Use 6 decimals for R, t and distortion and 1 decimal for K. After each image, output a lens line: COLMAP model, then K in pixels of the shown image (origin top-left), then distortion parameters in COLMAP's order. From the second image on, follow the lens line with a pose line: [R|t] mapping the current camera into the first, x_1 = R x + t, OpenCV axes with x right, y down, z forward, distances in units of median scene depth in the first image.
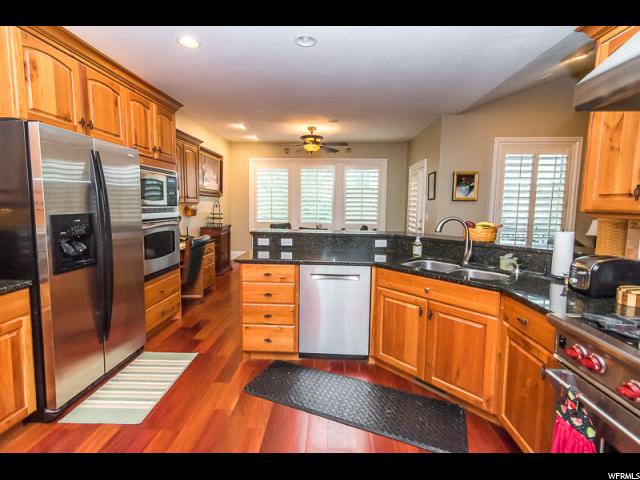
lens RADIAL K [[323.5, 0, 302.1], [0, 323.5, 240.6], [0, 0, 1]] dist [0.000483, 0.000007]
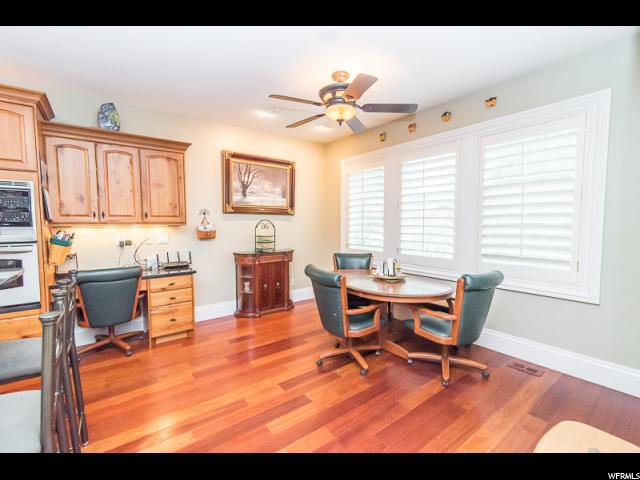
lens RADIAL K [[293.8, 0, 320.0], [0, 293.8, 240.0], [0, 0, 1]] dist [-0.000090, -0.000072]
pose [[0.620048, 0.035796, -0.783747, 0.558957], [-0.080610, 0.996579, -0.018256, -0.103450], [0.780412, 0.074497, 0.620812, 0.972925]]
